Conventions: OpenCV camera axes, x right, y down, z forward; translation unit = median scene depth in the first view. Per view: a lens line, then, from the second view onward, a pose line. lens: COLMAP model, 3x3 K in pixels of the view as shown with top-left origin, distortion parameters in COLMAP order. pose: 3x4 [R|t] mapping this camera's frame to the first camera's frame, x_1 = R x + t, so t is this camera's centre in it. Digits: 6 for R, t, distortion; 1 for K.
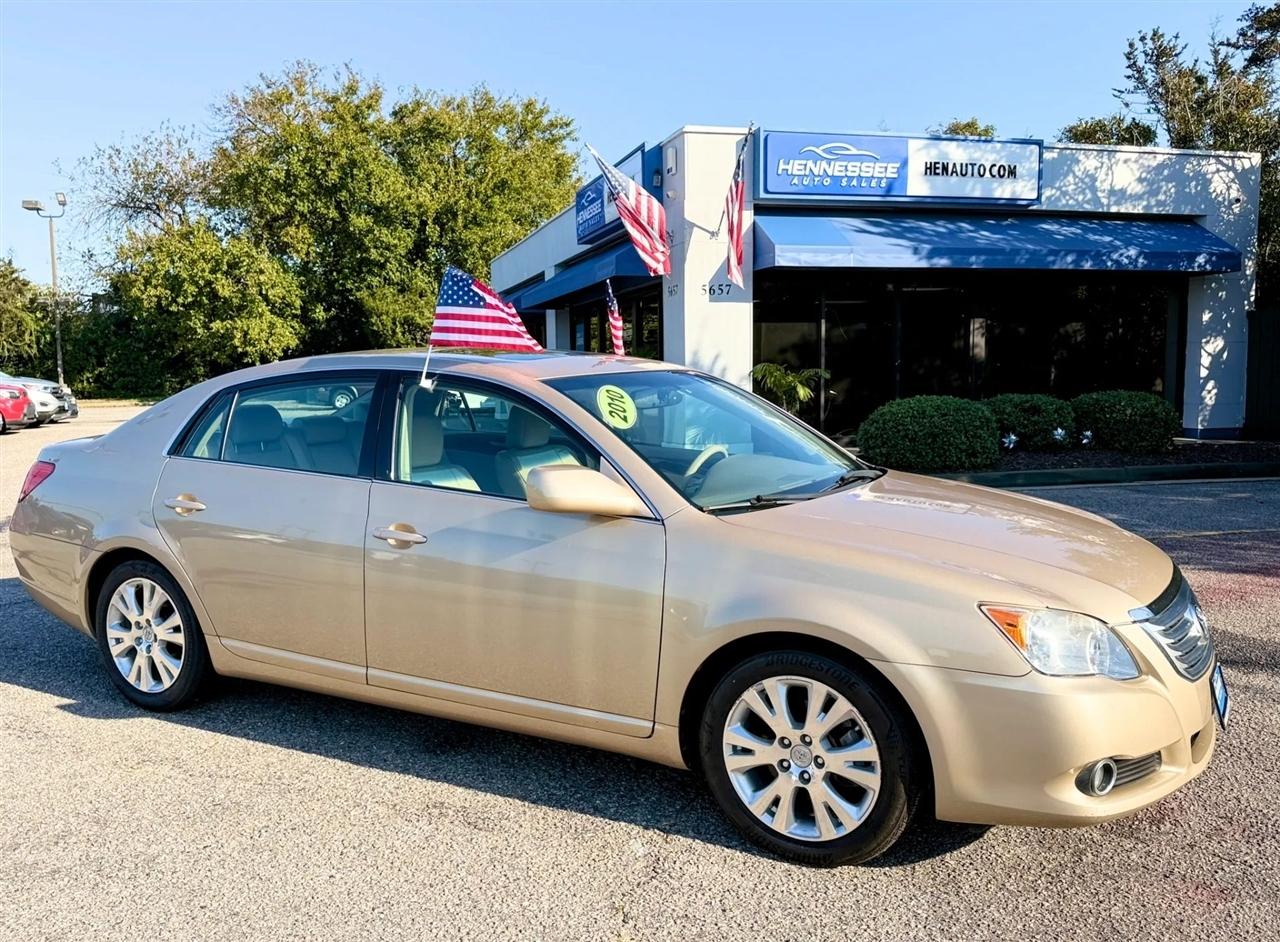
lens RADIAL K [[1121.0, 0, 638.7], [0, 1121.0, 509.8], [0, 0, 1]] dist [0.063251, -0.103707]
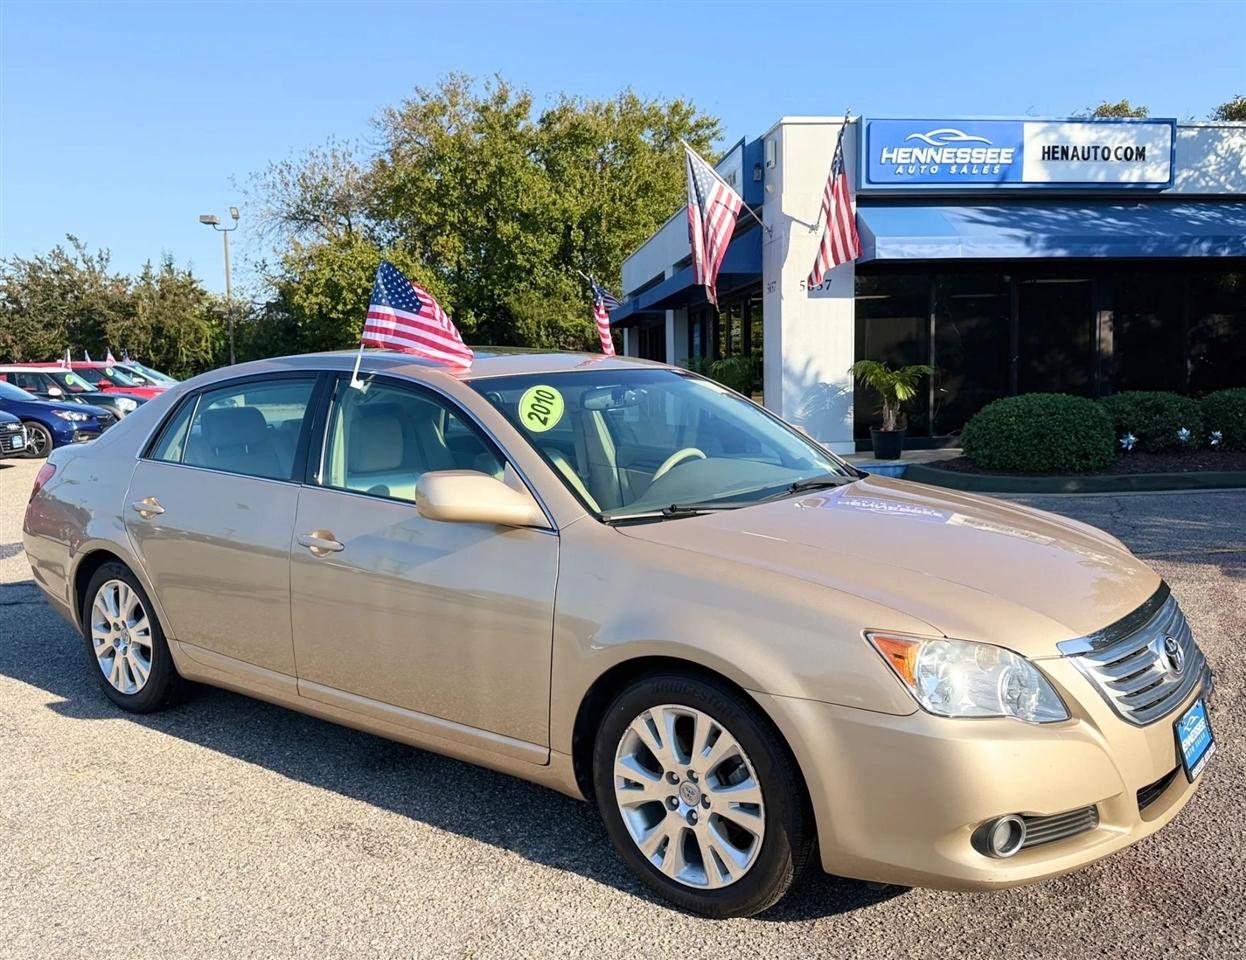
lens RADIAL K [[1107.2, 0, 649.1], [0, 1107.2, 520.8], [0, 0, 1]] dist [0.083421, -0.150865]
pose [[0.990993, 0.009879, -0.133548, 0.049862], [-0.008499, 0.999904, 0.010898, -0.002240], [0.133643, -0.009665, 0.990982, 0.023920]]
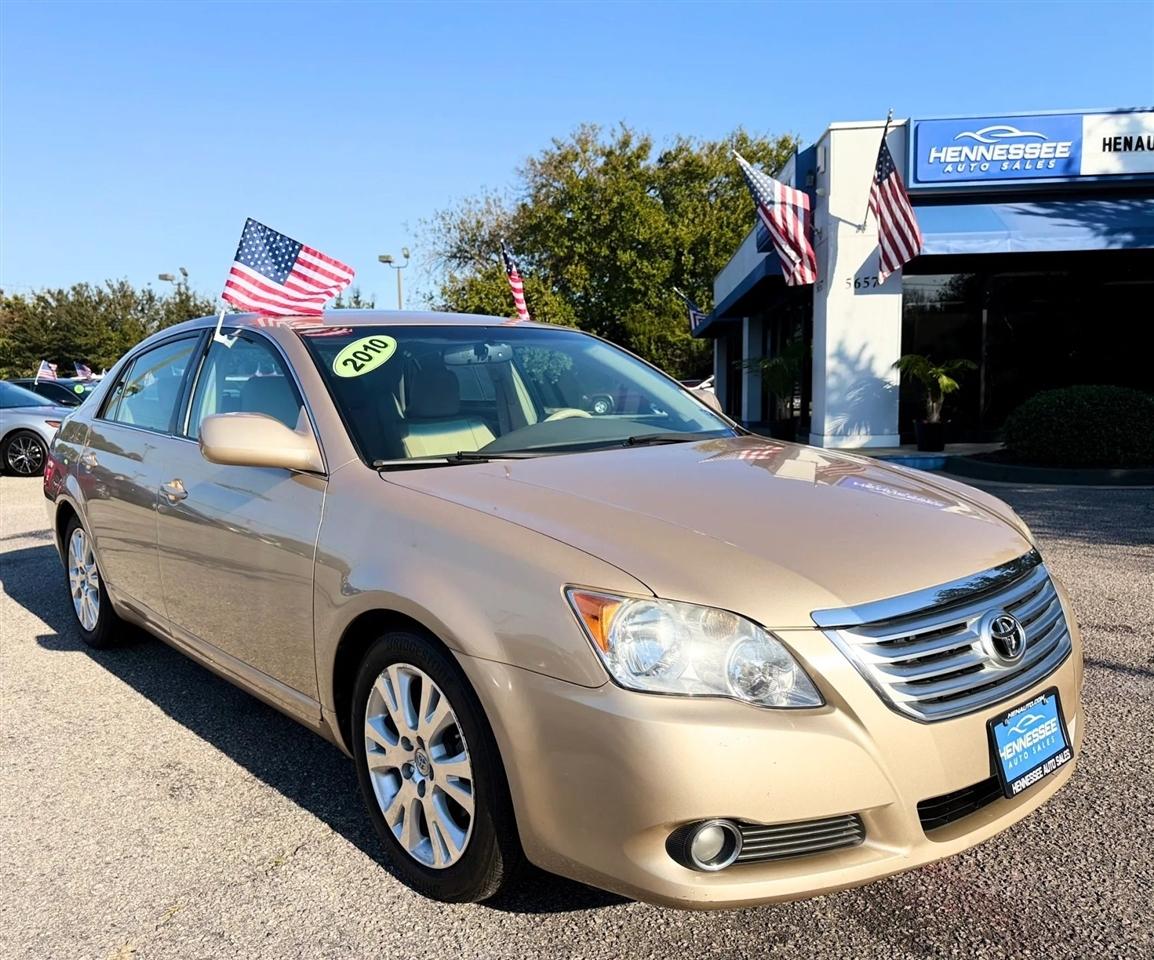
lens RADIAL K [[956.9, 0, 553.2], [0, 956.9, 520.4], [0, 0, 1]] dist [0.046093, -0.062034]
pose [[0.937412, 0.036721, -0.346280, 0.102505], [-0.031461, 0.999289, 0.020801, 0.005344], [0.346798, -0.008605, 0.937901, 0.081446]]
